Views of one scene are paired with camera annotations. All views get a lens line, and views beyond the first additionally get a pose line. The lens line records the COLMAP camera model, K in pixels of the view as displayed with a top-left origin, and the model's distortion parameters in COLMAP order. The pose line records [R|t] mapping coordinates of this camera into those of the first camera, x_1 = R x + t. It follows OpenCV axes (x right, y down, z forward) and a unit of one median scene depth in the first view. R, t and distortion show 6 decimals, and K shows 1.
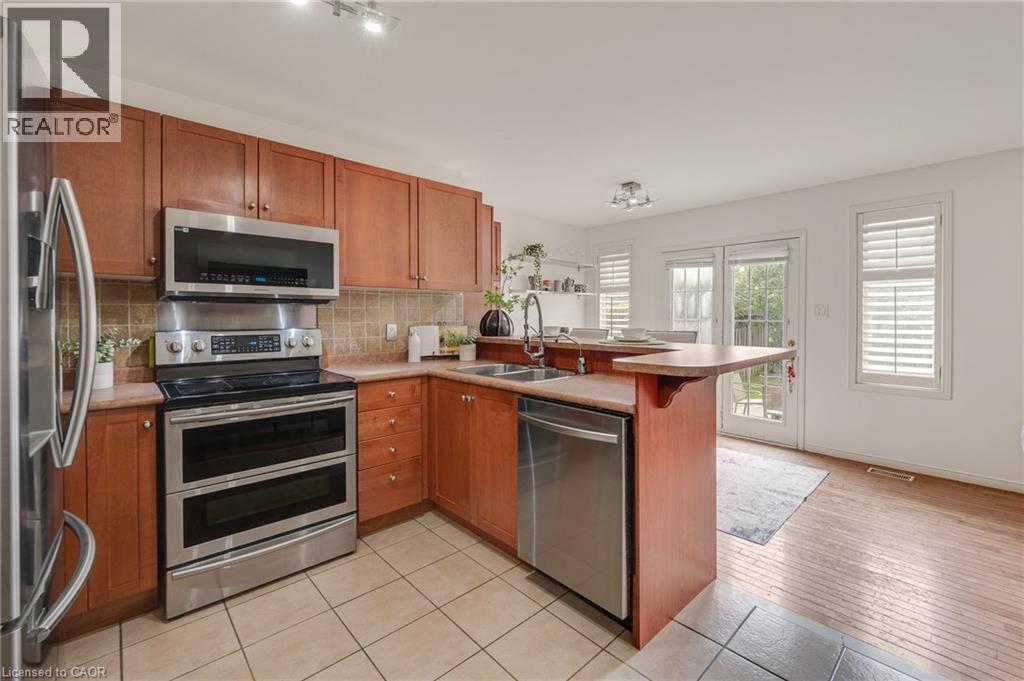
lens RADIAL K [[394.7, 0, 512.8], [0, 394.7, 320.8], [0, 0, 1]] dist [-0.000637, -0.000101]
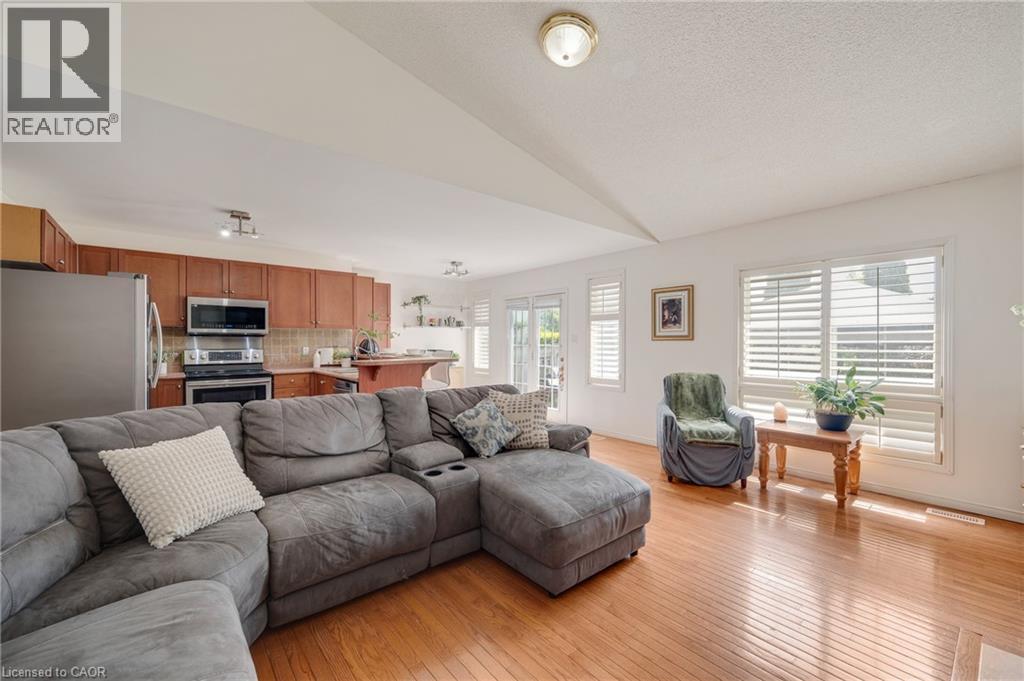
lens RADIAL K [[412.7, 0, 513.6], [0, 412.7, 345.4], [0, 0, 1]] dist [0.001750, 0.000240]
pose [[0.995652, -0.000333, -0.093151, 0.850174], [-0.000111, 0.999989, -0.004760, 0.009454], [0.093152, 0.004749, 0.995641, -0.841977]]
